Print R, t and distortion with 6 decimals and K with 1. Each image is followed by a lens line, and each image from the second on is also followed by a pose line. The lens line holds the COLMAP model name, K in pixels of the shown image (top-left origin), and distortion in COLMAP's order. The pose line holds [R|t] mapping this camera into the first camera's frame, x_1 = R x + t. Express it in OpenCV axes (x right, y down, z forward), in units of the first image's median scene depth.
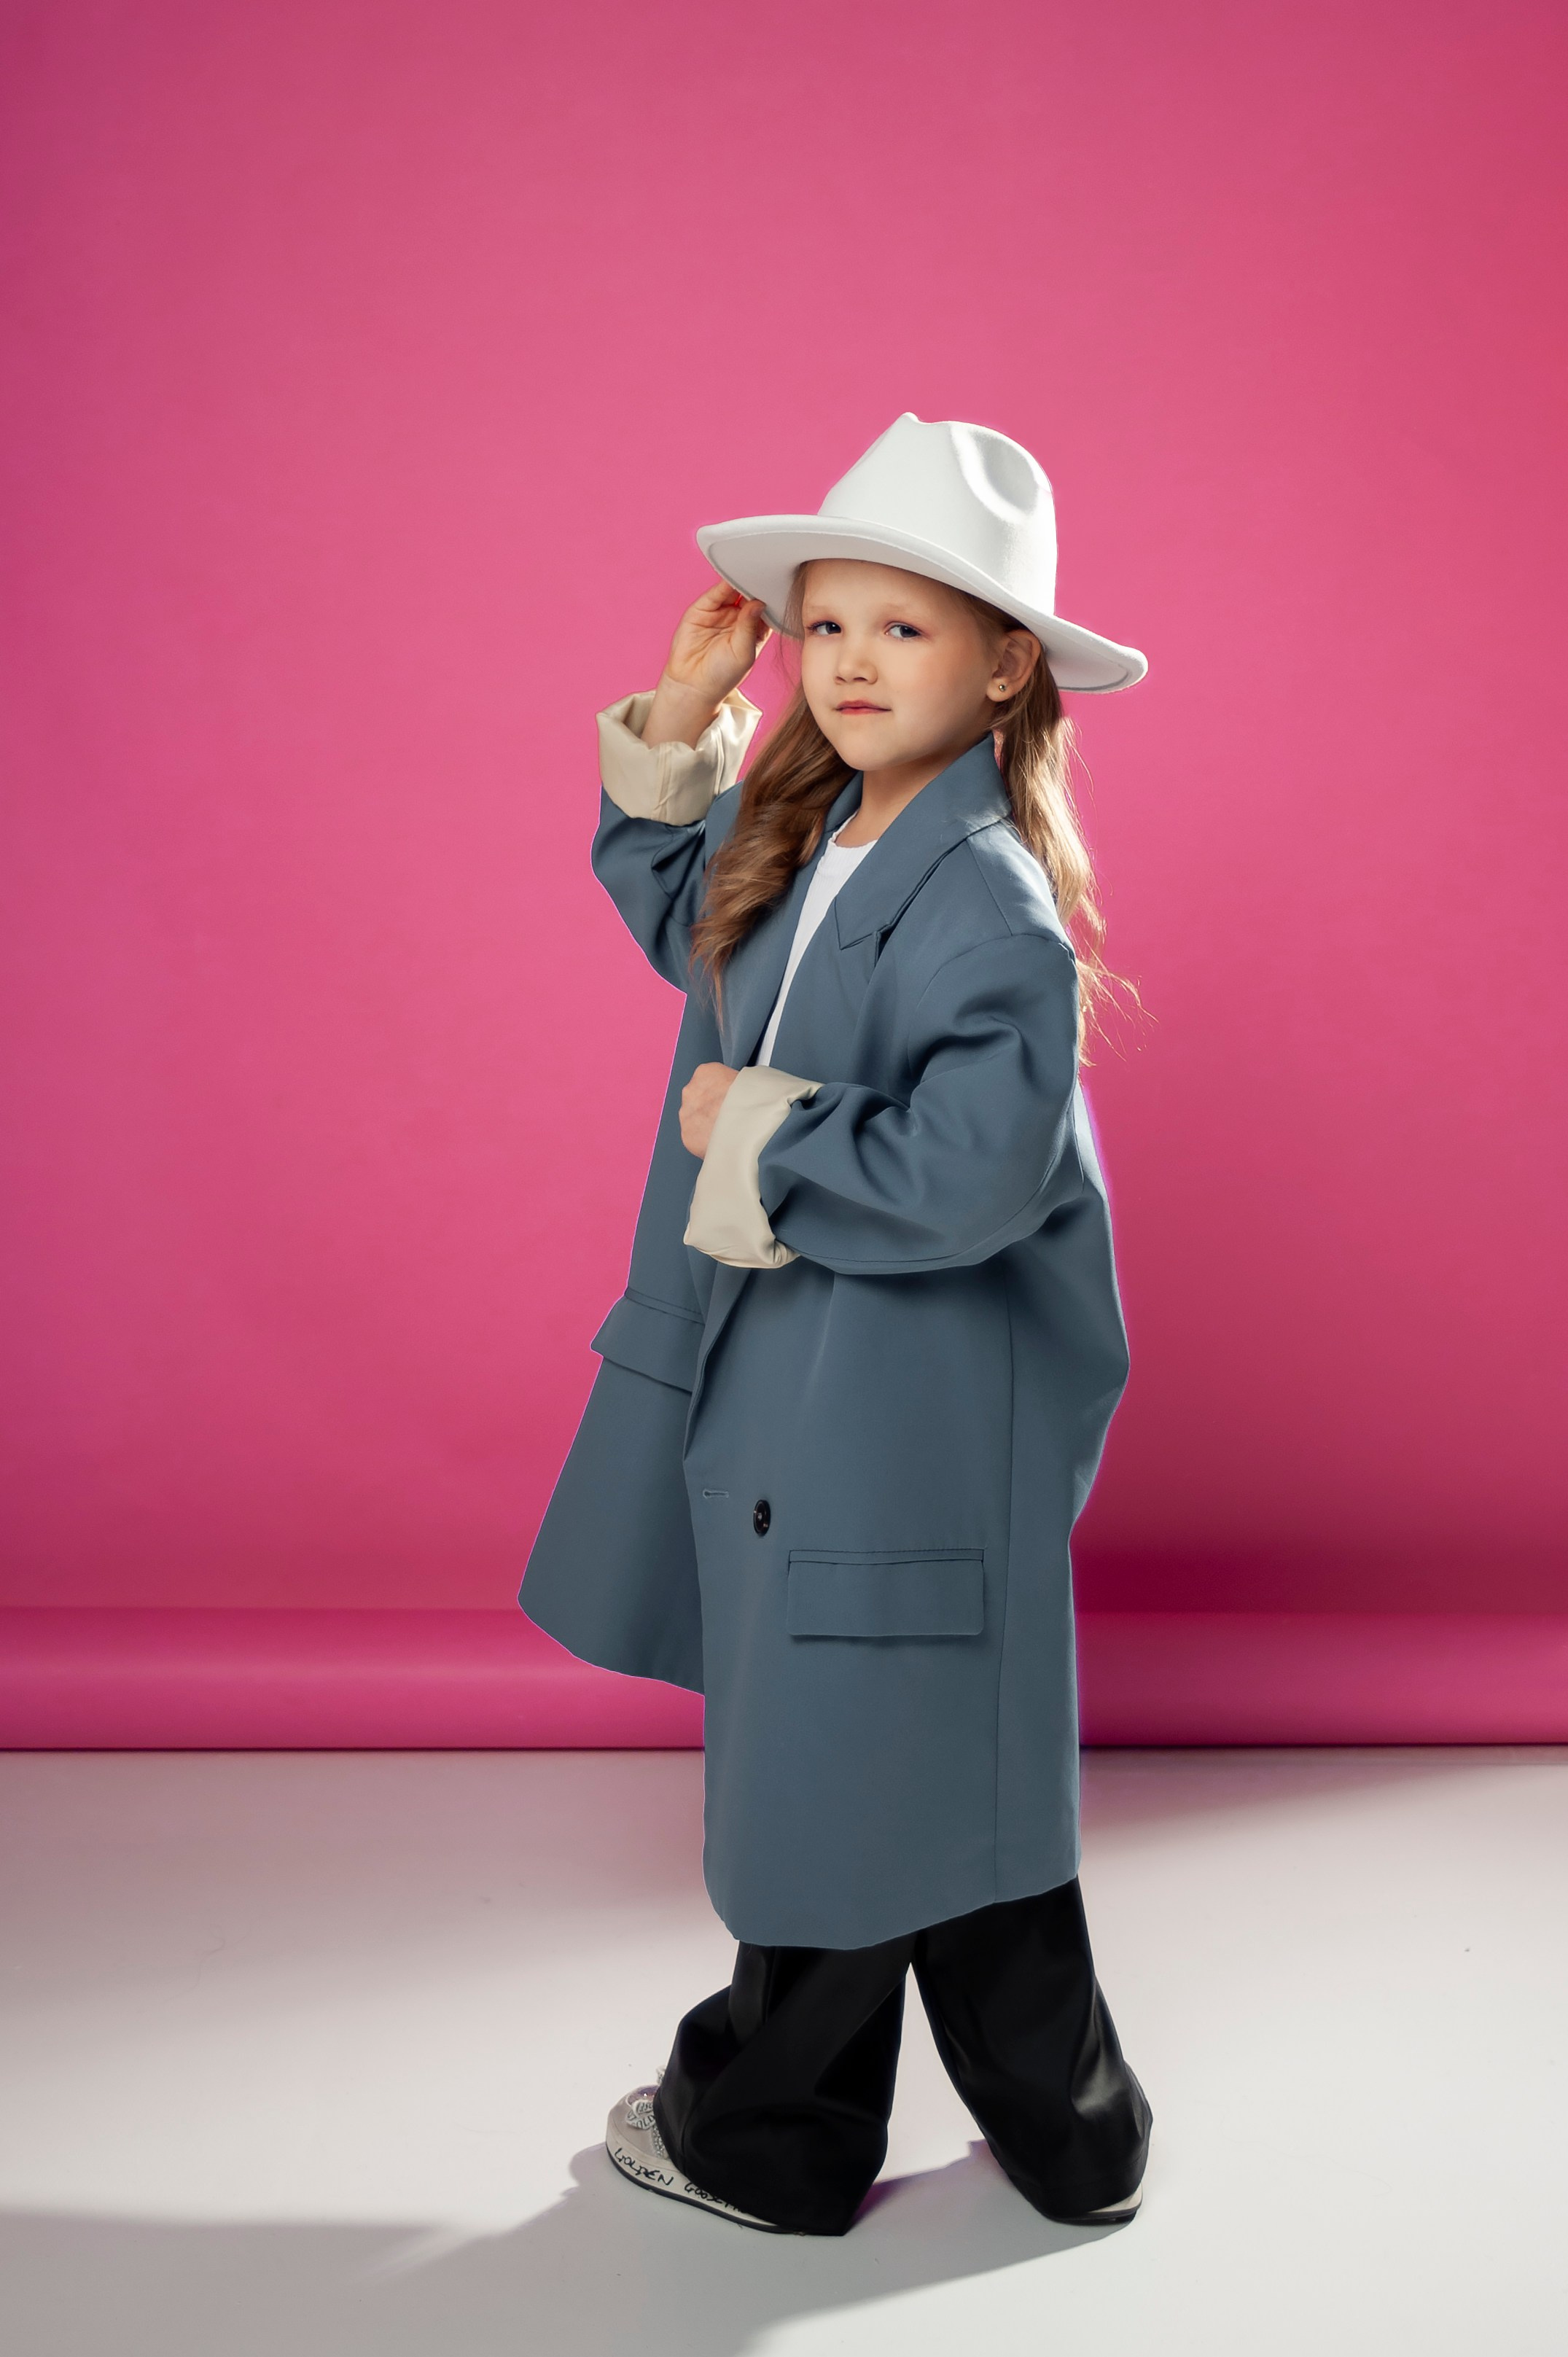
lens RADIAL K [[3154.6, 0, 784.0], [0, 3154.6, 1178.5], [0, 0, 1]] dist [0.097509, -0.007808]
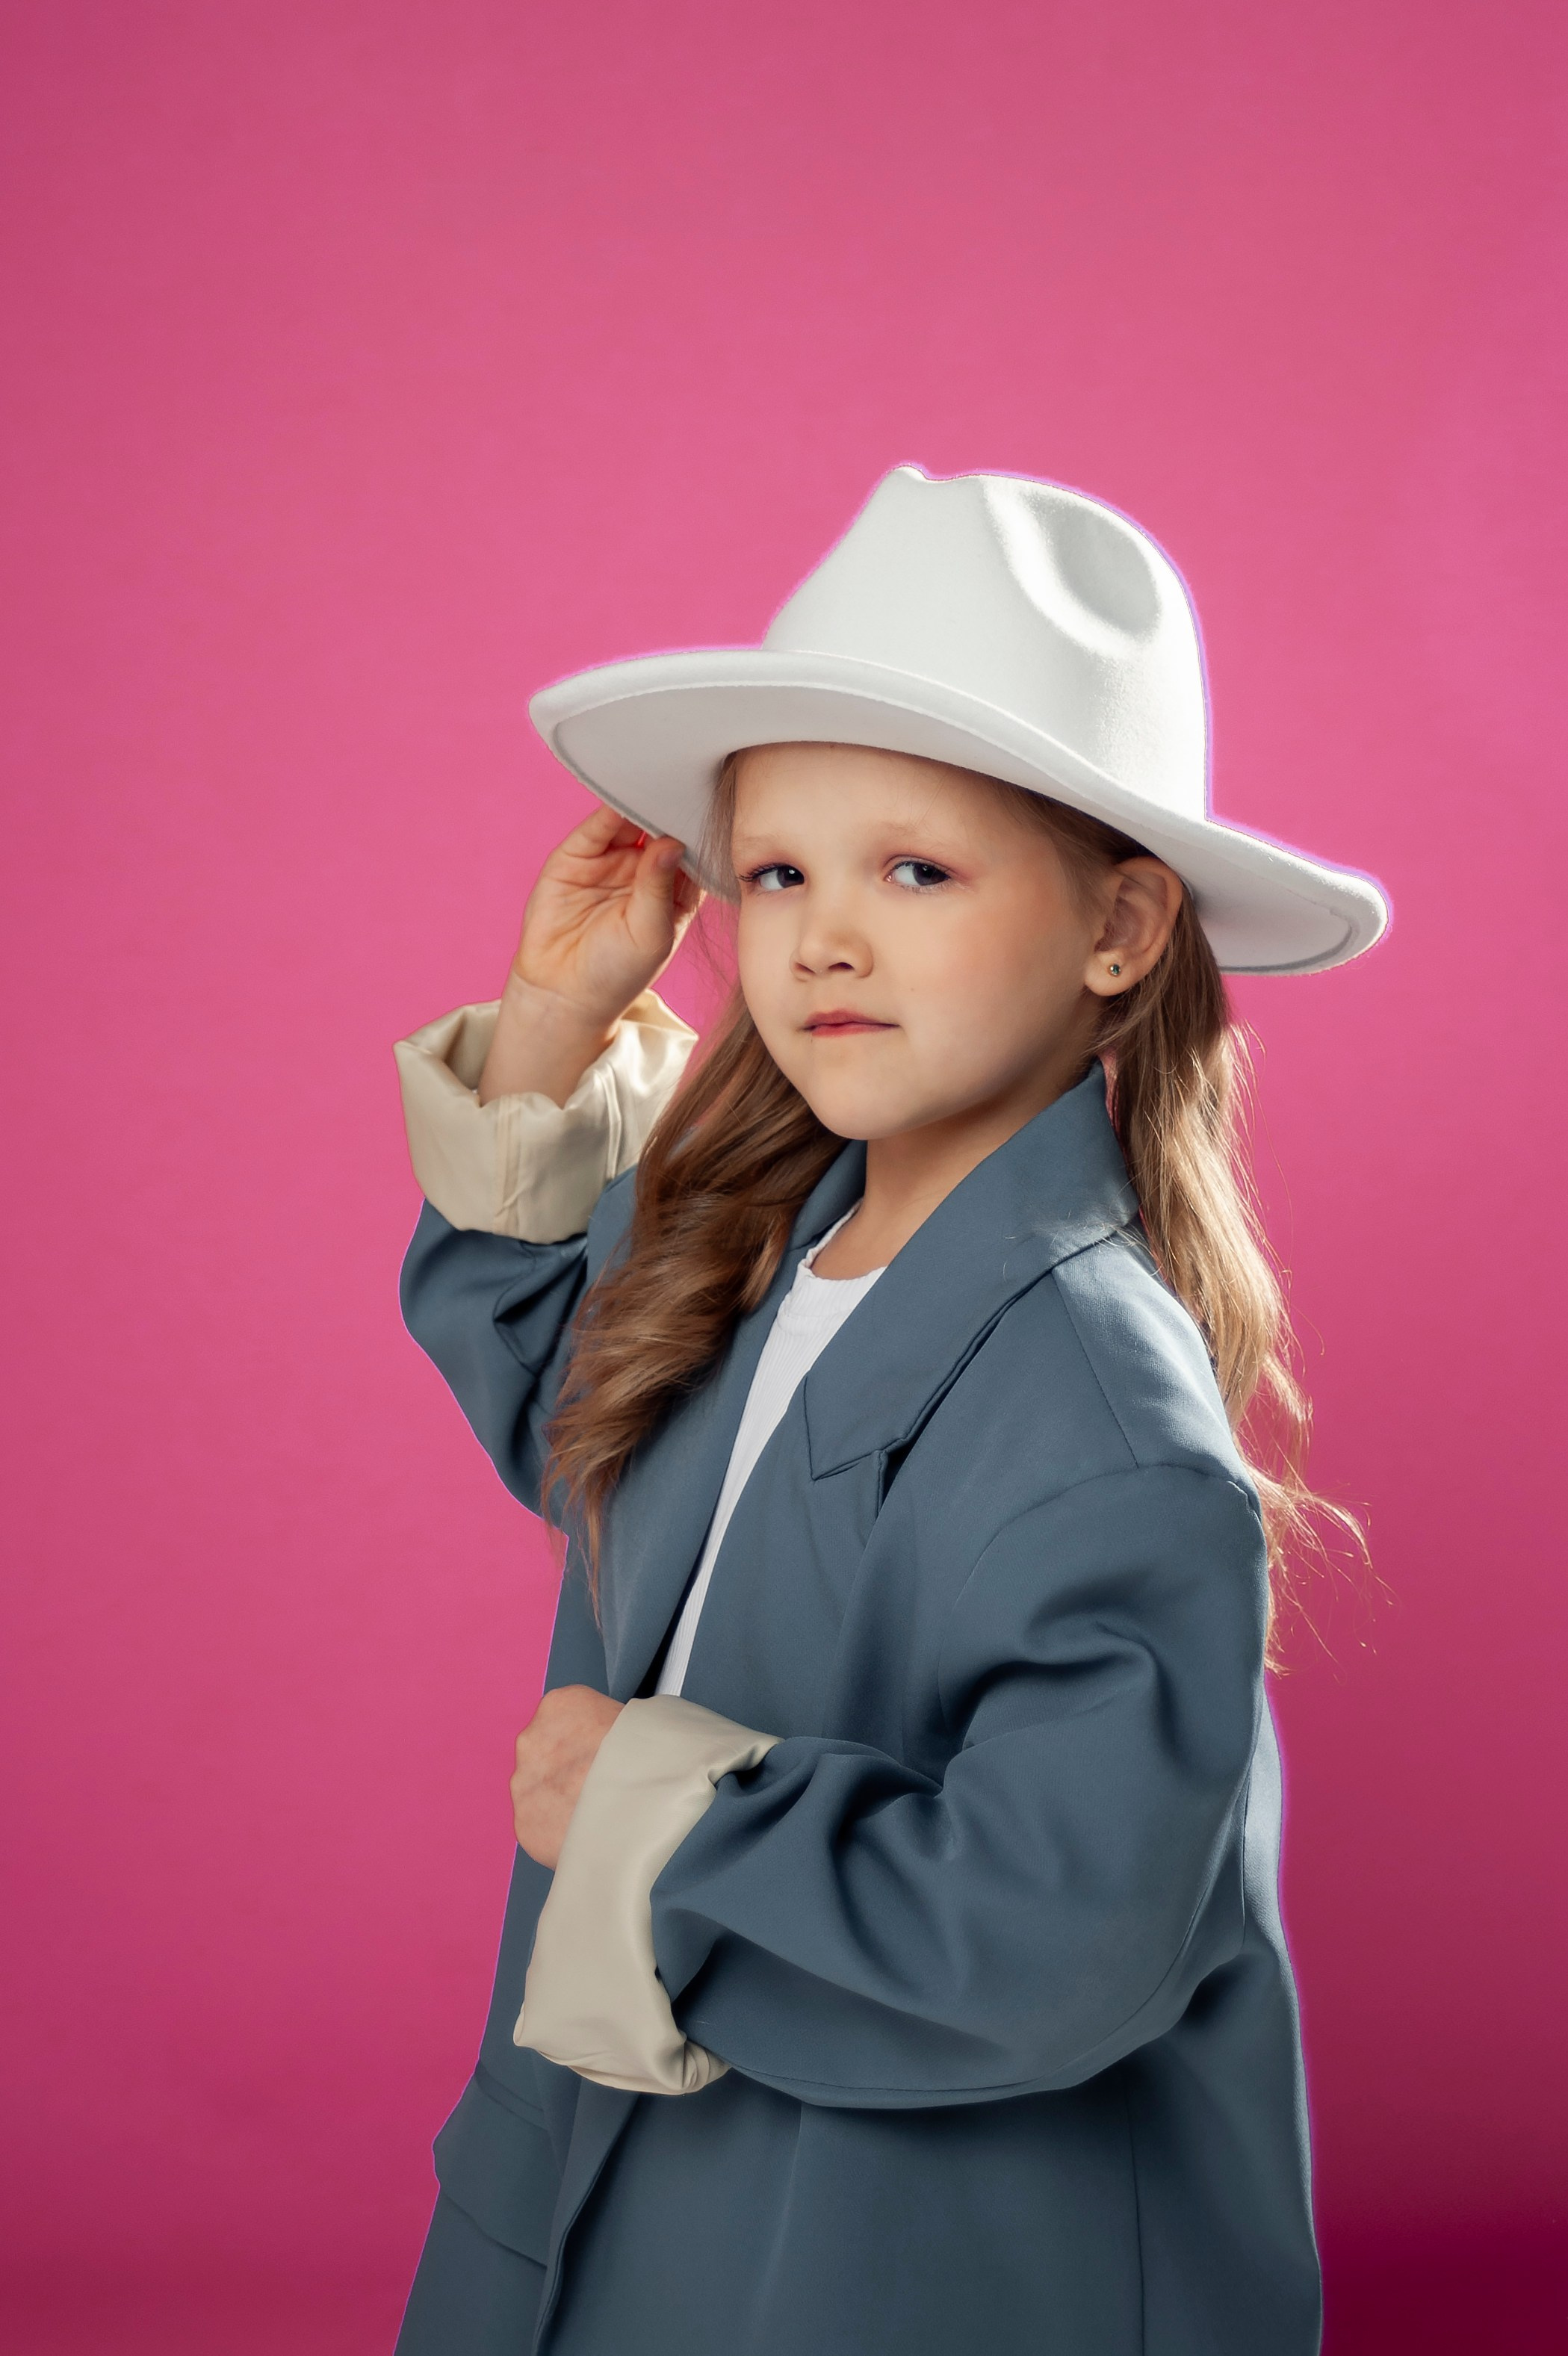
lens RADIAL K [[3700.0, 0, 784.0], [0, 3700.0, 1178.0], [0, 0, 1]] dist [-0.200312, 0.014503]
pose [[0.999707, -0.002778, -0.024064, 0.028027], [-0.000007, 0.993371, -0.114957, -0.051722], [0.024224, 0.114923, 0.993079, 0.383892]]
